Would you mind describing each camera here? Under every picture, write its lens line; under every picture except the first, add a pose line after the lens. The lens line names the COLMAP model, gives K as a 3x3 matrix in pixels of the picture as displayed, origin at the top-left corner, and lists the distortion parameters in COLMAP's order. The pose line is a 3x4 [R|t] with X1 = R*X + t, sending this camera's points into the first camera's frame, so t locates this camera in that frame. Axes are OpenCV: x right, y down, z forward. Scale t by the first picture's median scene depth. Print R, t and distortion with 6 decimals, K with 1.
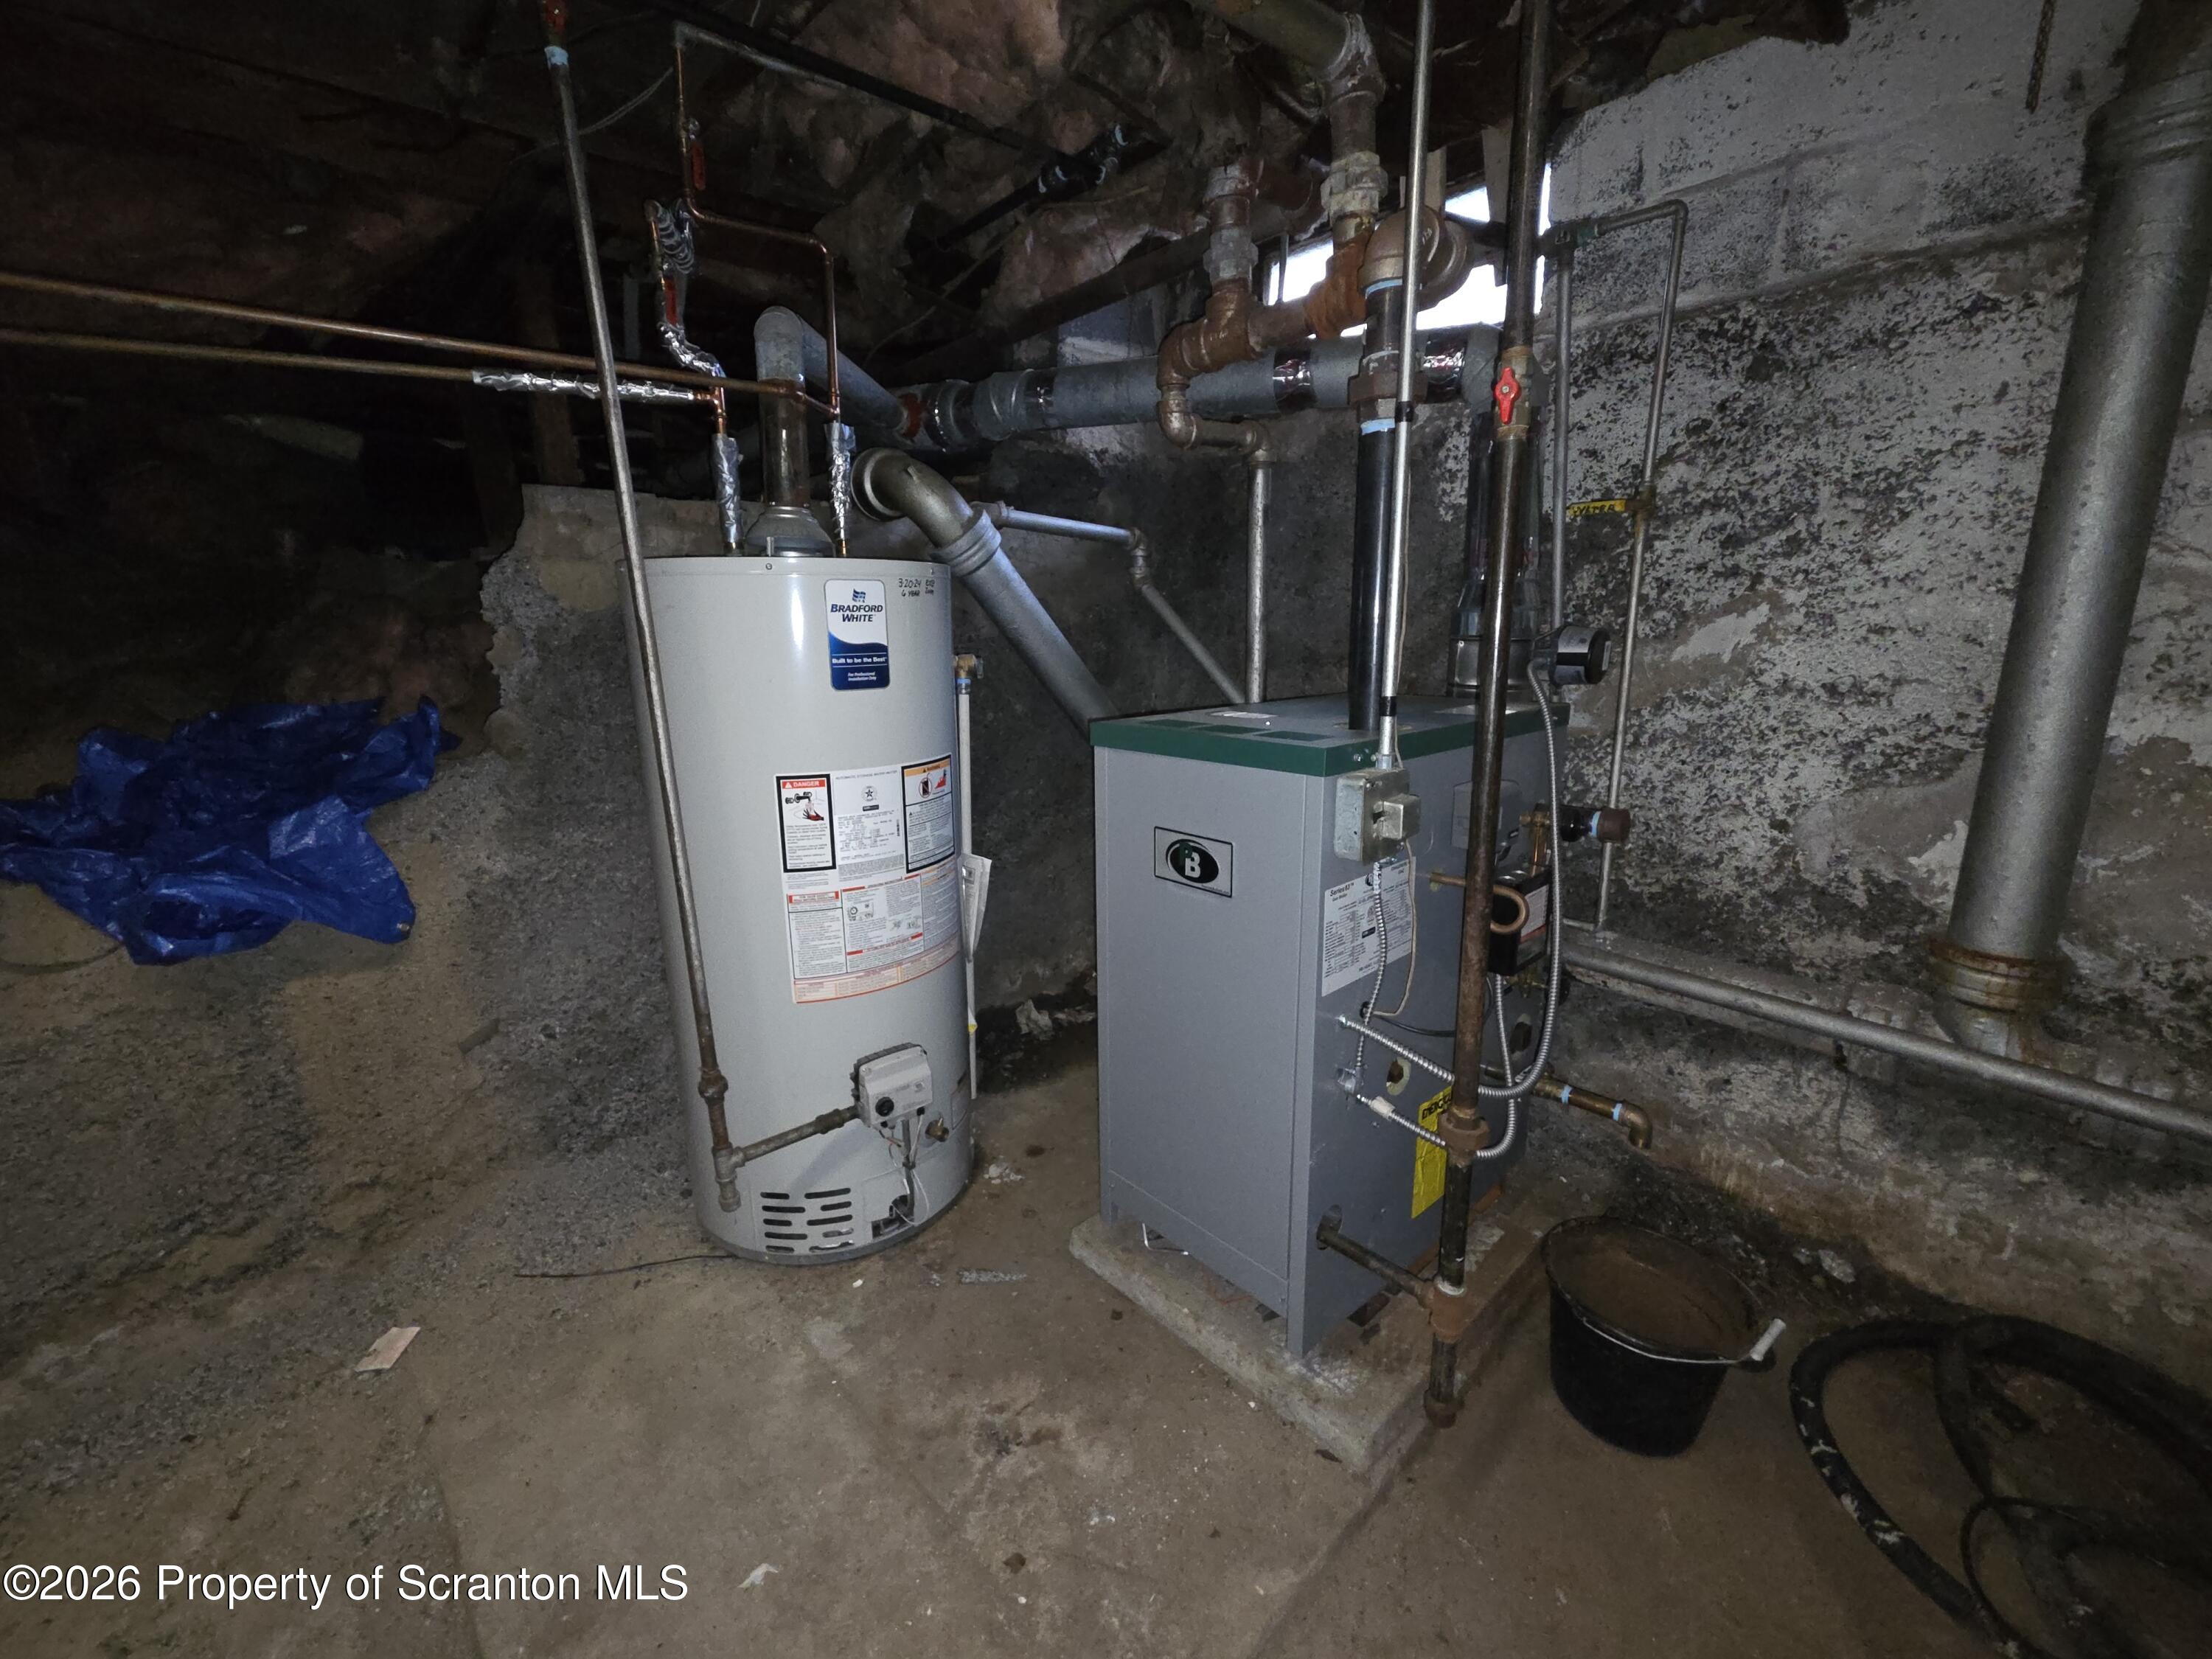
lens RADIAL K [[917.9, 0, 1104.5], [0, 917.9, 828.9], [0, 0, 1]] dist [0.002959, 0.000233]
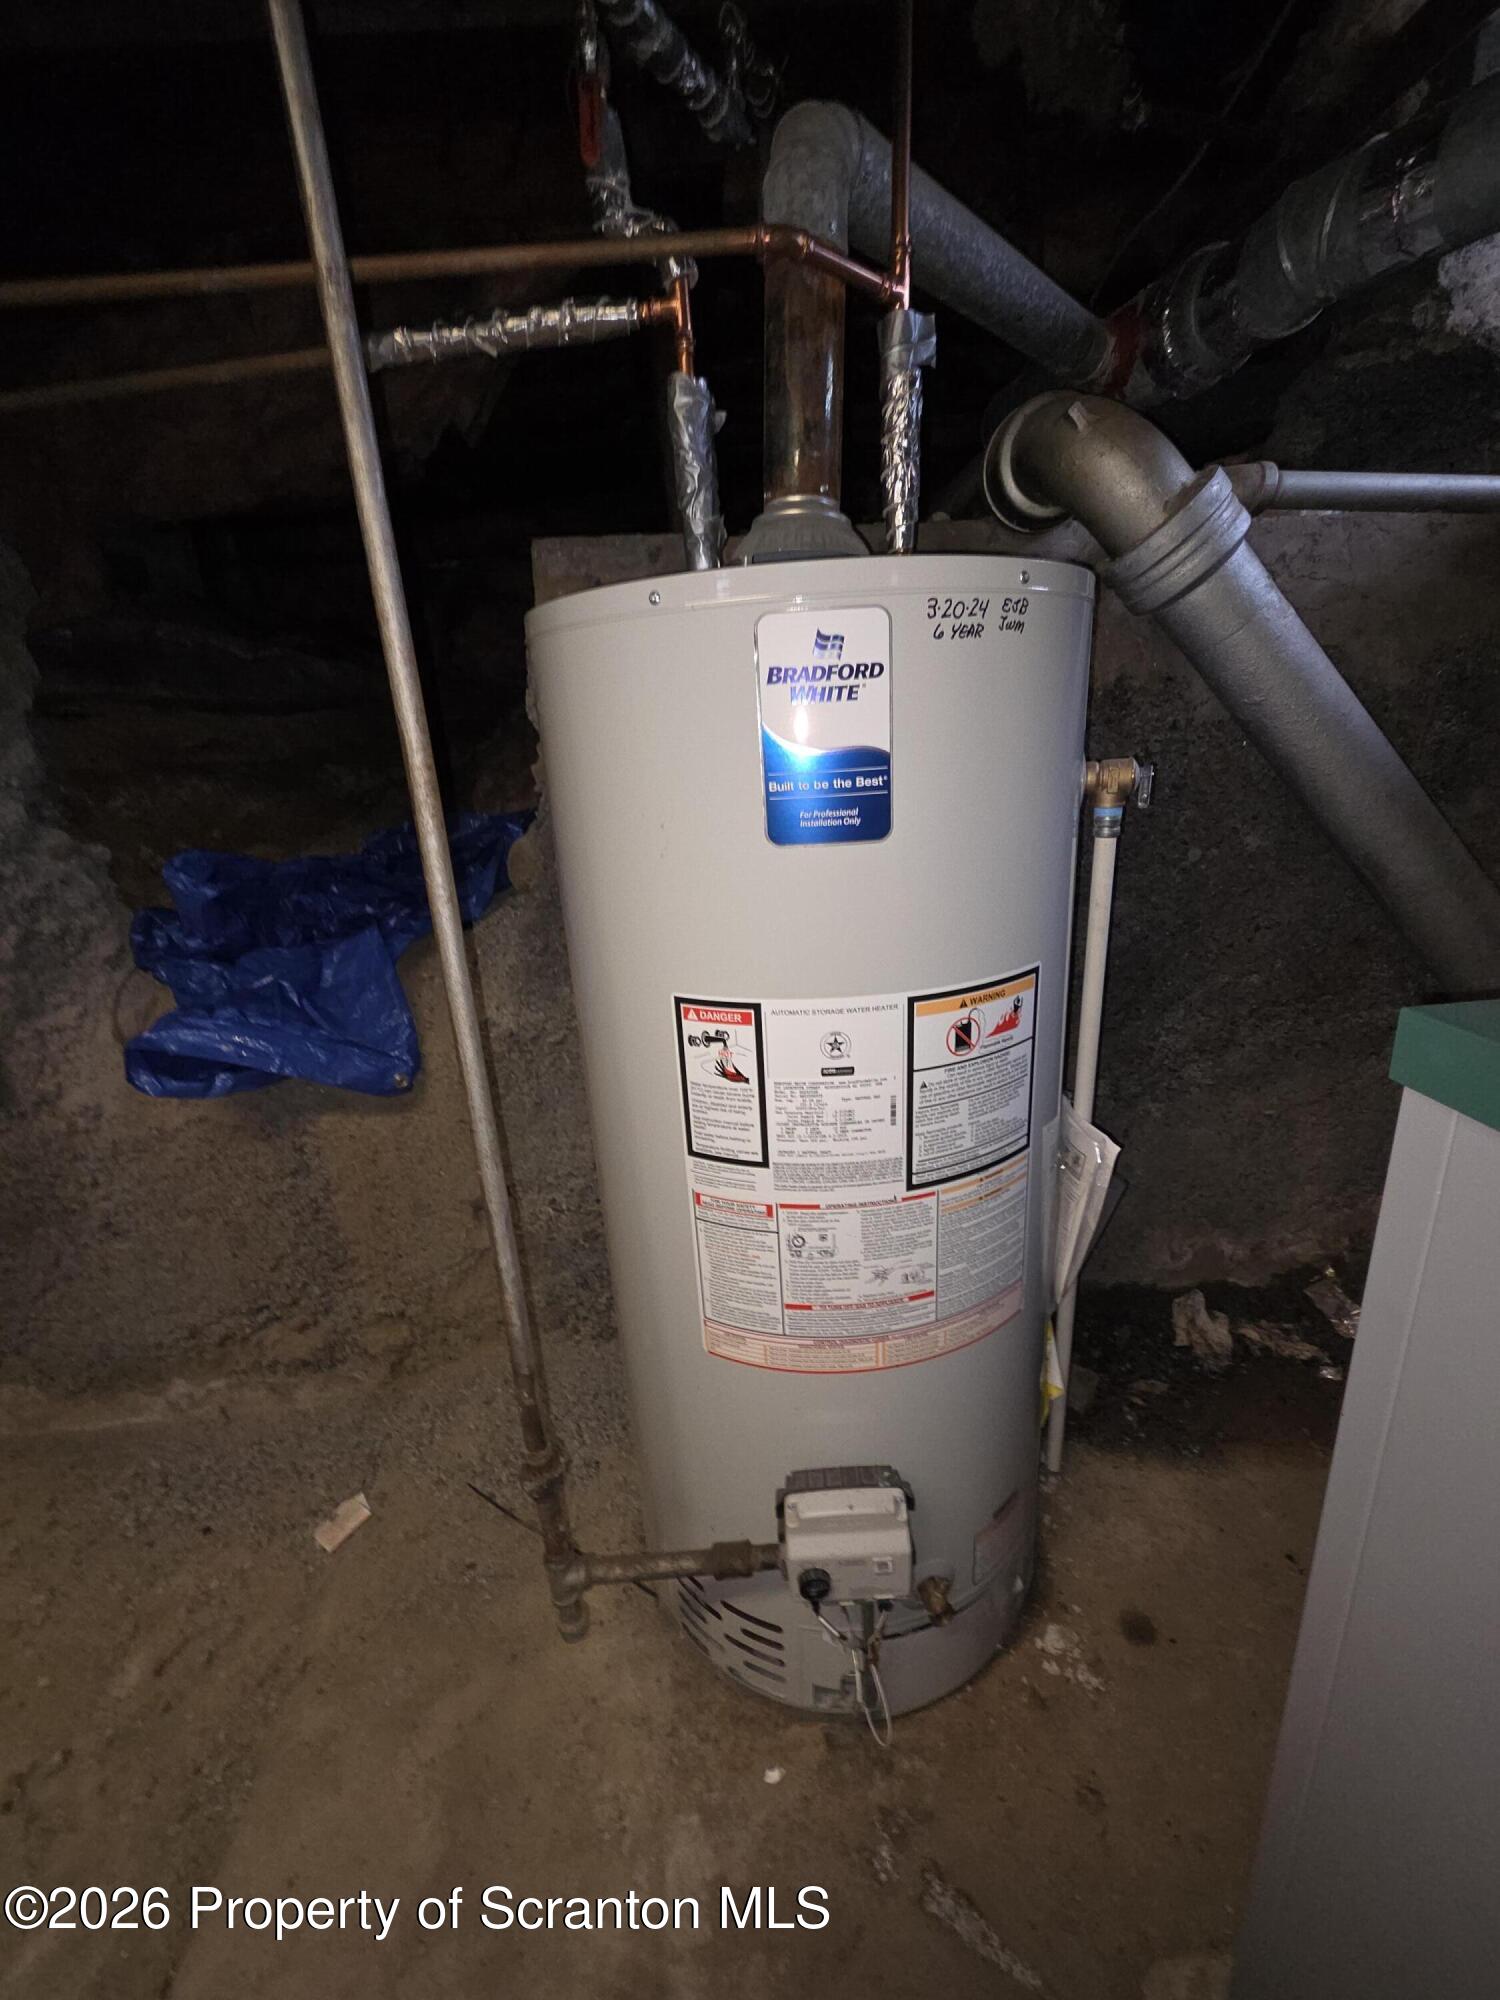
lens RADIAL K [[829.9, 0, 748.6], [0, 829.9, 989.6], [0, 0, 1]] dist [0.002959, 0.000233]
pose [[0.784852, 0.151486, -0.600883, -0.017884], [-0.091266, 0.987343, 0.129705, -0.118930], [0.612926, -0.046959, 0.788743, 0.572819]]
